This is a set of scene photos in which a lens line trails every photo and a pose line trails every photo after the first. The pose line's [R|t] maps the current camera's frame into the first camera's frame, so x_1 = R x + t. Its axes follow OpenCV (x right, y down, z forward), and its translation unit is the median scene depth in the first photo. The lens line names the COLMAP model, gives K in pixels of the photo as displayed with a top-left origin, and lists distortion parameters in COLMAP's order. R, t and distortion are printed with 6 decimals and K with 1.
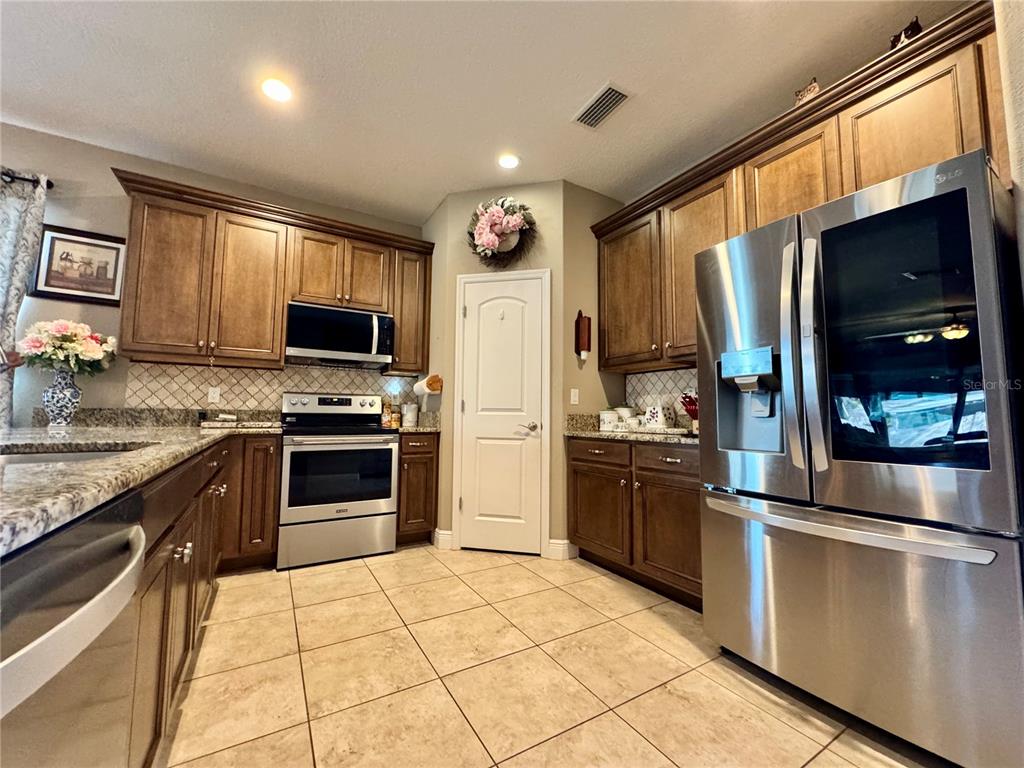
lens RADIAL K [[407.6, 0, 512.8], [0, 407.6, 385.4], [0, 0, 1]] dist [-0.003821, 0.000214]
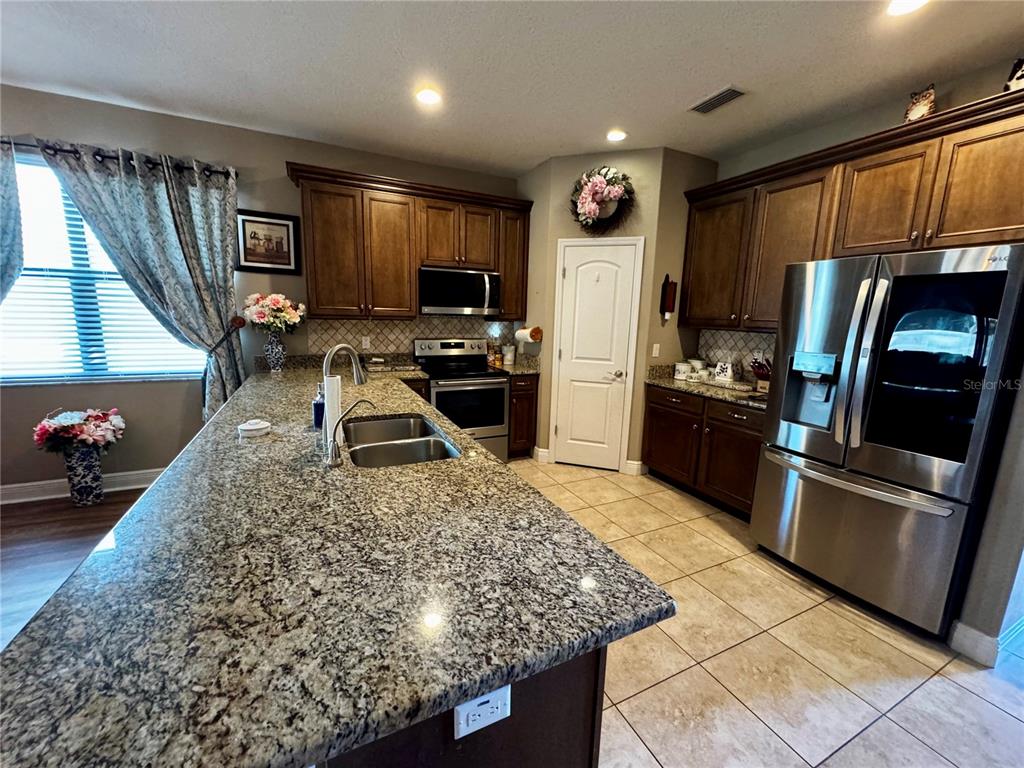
lens RADIAL K [[407.6, 0, 512.8], [0, 407.6, 385.4], [0, 0, 1]] dist [-0.003821, 0.000214]
pose [[0.995948, 0.032546, -0.083837, -0.174733], [-0.010756, 0.968636, 0.248251, -0.176494], [0.089287, -0.246343, 0.965061, -0.233555]]
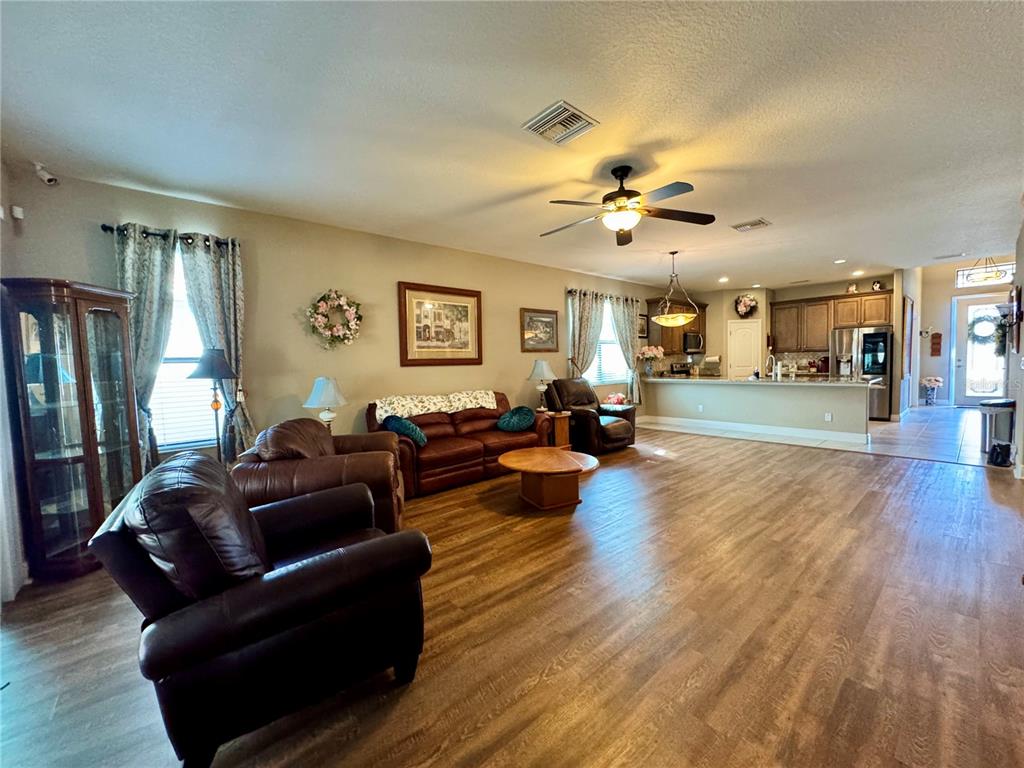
lens RADIAL K [[407.6, 0, 512.8], [0, 407.6, 385.4], [0, 0, 1]] dist [-0.003821, 0.000214]
pose [[0.983945, -0.048115, 0.171862, -2.412740], [0.024714, 0.990429, 0.135790, -0.275256], [-0.176751, -0.129363, 0.975717, -1.782198]]
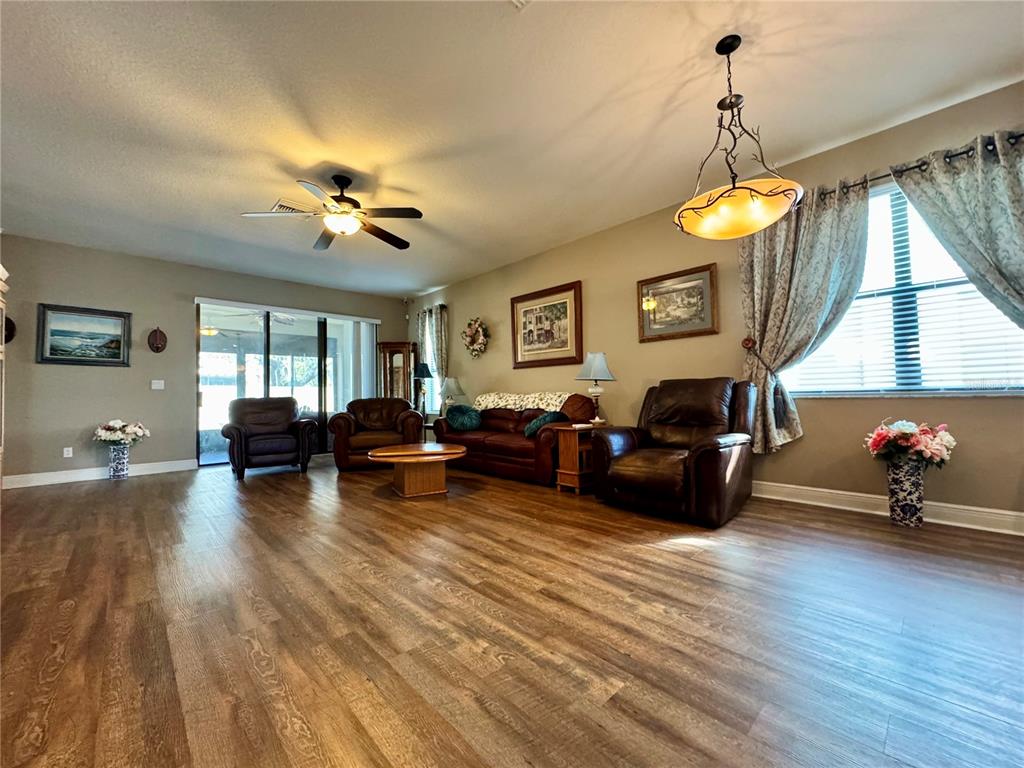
lens RADIAL K [[410.3, 0, 512.7], [0, 410.3, 385.4], [0, 0, 1]] dist [-0.004111, -0.000278]
pose [[0.219081, -0.040263, -0.974876, -0.589091], [0.096237, 0.995168, -0.019474, -0.011253], [0.970949, -0.089553, 0.221897, -0.482096]]
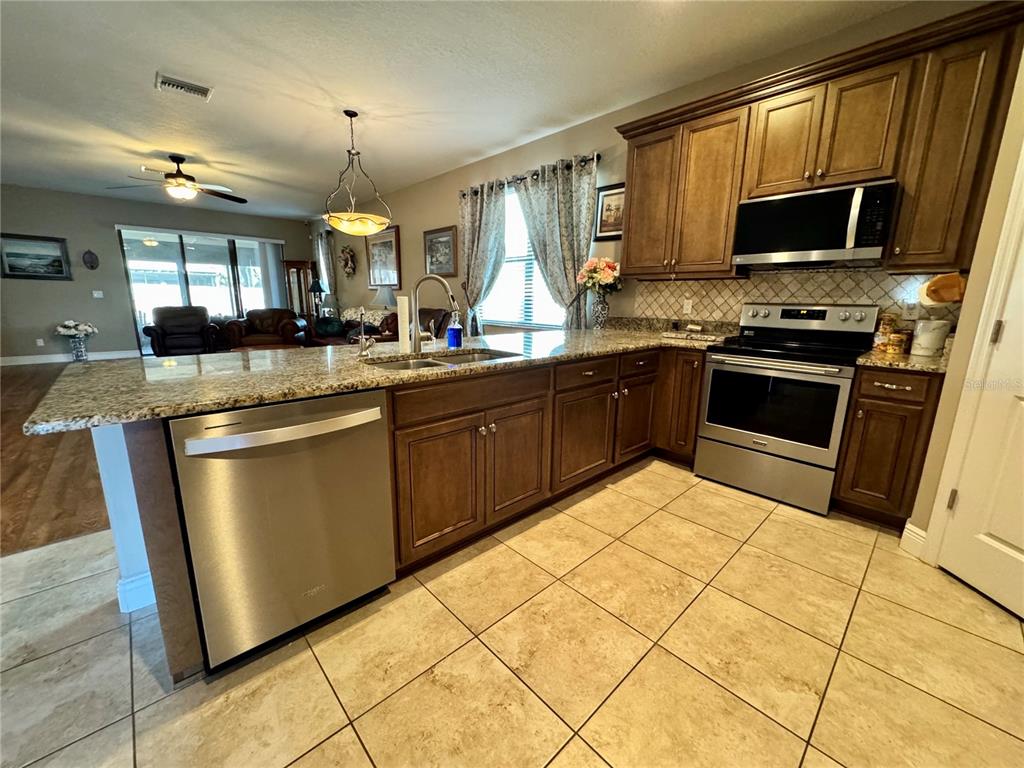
lens RADIAL K [[407.6, 0, 512.8], [0, 407.6, 385.4], [0, 0, 1]] dist [-0.003821, 0.000214]
pose [[0.212236, 0.198463, -0.956853, 0.285075], [0.063493, 0.974291, 0.216163, -0.039653], [0.975154, -0.106631, 0.194179, 0.310763]]
